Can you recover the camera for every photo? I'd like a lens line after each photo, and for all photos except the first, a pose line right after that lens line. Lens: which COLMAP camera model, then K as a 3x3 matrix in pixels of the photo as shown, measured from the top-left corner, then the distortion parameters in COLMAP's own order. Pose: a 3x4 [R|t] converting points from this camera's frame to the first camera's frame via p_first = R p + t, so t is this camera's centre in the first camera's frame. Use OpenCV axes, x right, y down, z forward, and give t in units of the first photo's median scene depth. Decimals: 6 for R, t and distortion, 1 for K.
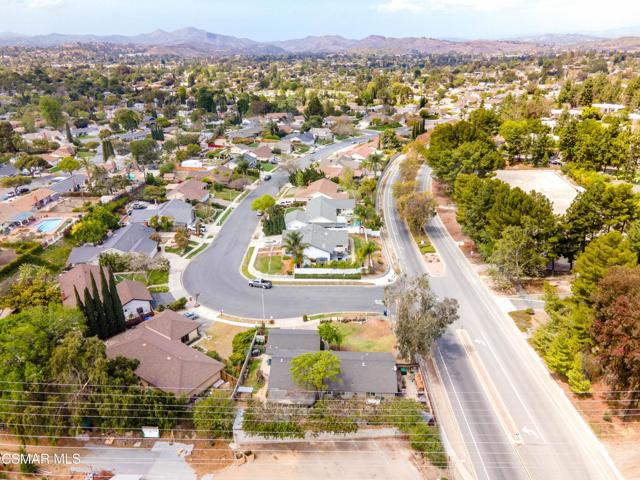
lens RADIAL K [[454.3, 0, 320.0], [0, 454.3, 240.0], [0, 0, 1]] dist [0.026596, 0.002342]
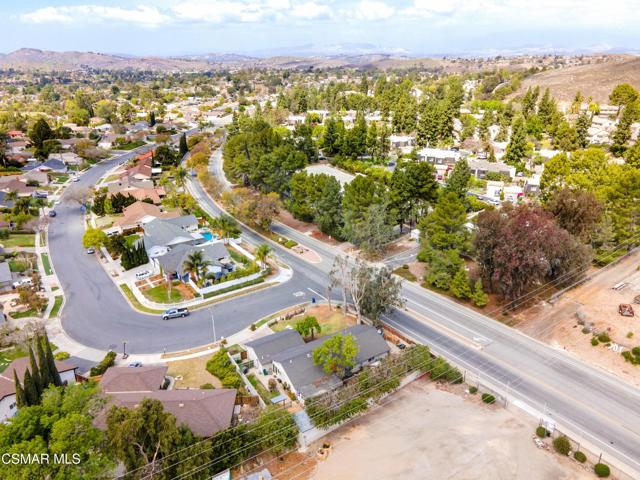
lens RADIAL K [[454.3, 0, 320.0], [0, 454.3, 240.0], [0, 0, 1]] dist [0.026596, 0.002342]
pose [[0.809807, -0.212523, 0.546851, -0.338029], [0.229401, 0.972580, 0.038264, -0.015769], [-0.539988, 0.094462, 0.836355, 0.053132]]
